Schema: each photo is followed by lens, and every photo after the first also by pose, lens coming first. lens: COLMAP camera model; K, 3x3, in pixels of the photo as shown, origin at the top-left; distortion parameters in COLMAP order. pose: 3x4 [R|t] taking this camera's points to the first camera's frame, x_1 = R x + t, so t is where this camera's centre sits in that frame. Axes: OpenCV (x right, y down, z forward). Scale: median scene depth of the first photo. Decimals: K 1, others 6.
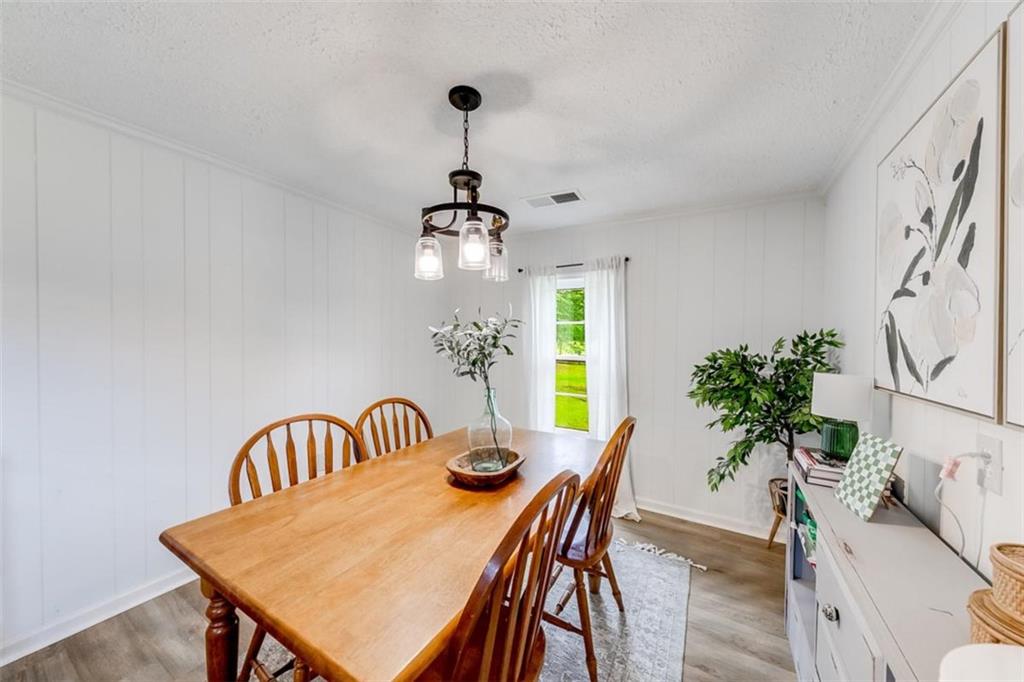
lens RADIAL K [[350.3, 0, 507.3], [0, 350.3, 340.4], [0, 0, 1]] dist [-0.001183, -0.000077]
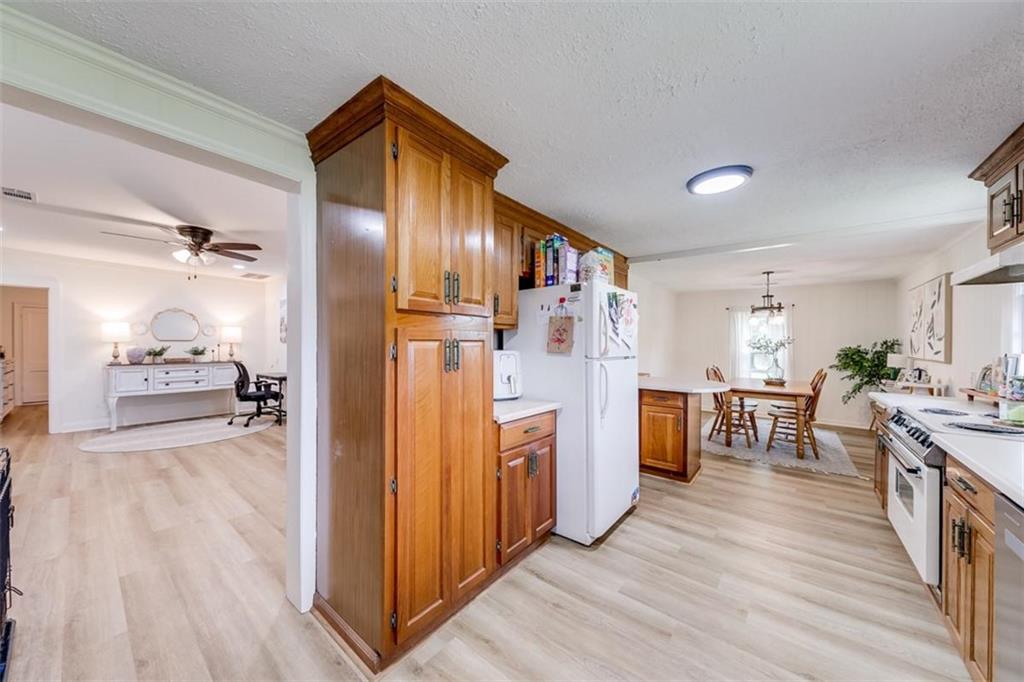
lens RADIAL K [[350.3, 0, 518.9], [0, 350.3, 343.8], [0, 0, 1]] dist [-0.001183, -0.000077]
pose [[0.992054, -0.001030, -0.125807, -1.399696], [0.001569, 0.999990, 0.004184, -0.010042], [0.125802, -0.004348, 0.992046, -1.757837]]
